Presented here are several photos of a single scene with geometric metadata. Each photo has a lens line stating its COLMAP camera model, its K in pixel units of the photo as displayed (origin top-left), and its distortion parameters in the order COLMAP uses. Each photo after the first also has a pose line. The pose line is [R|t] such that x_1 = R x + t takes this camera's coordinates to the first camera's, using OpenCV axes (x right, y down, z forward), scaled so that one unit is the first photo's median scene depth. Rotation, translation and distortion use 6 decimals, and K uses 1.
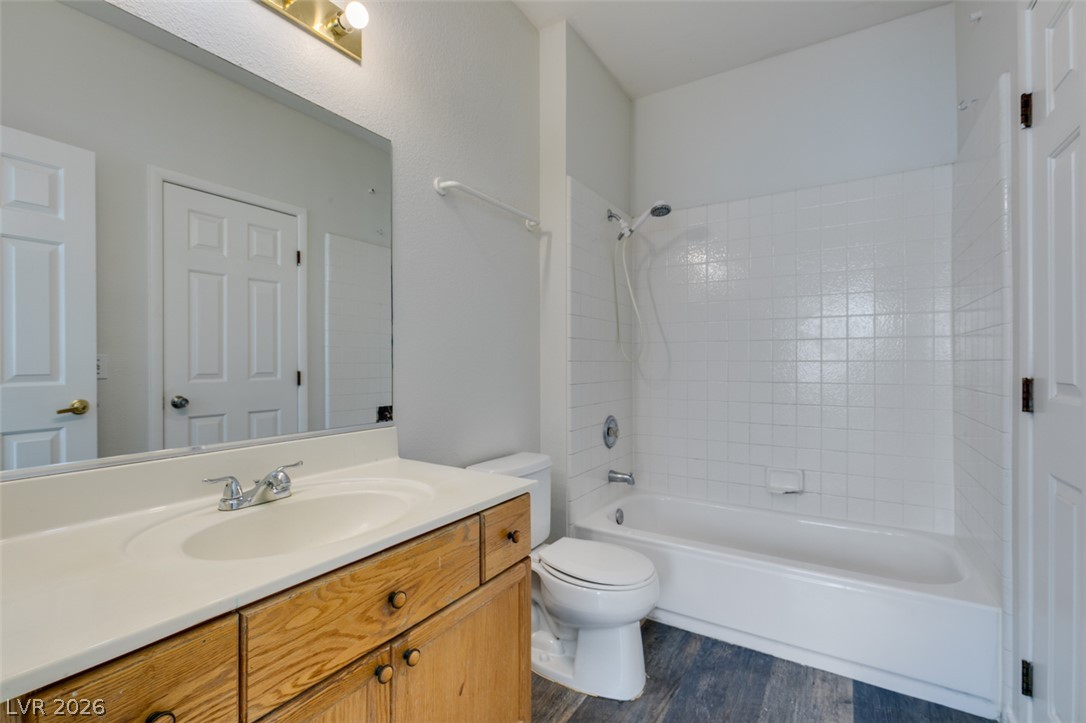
lens RADIAL K [[487.4, 0, 543.1], [0, 487.4, 363.2], [0, 0, 1]] dist [0.000440, -0.002088]
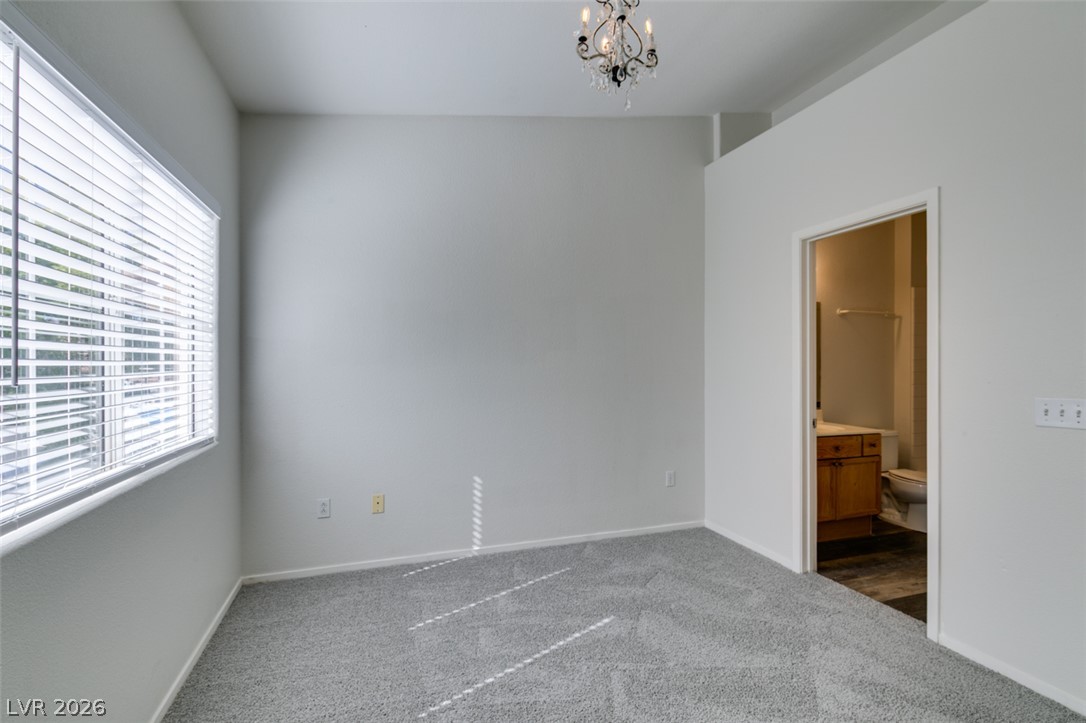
lens RADIAL K [[487.4, 0, 539.1], [0, 487.4, 364.4], [0, 0, 1]] dist [0.000440, -0.002088]
pose [[0.777088, 0.006810, -0.629355, 0.158878], [-0.003290, 0.999972, 0.006759, -0.119503], [0.629383, -0.003182, 0.777089, -1.891667]]
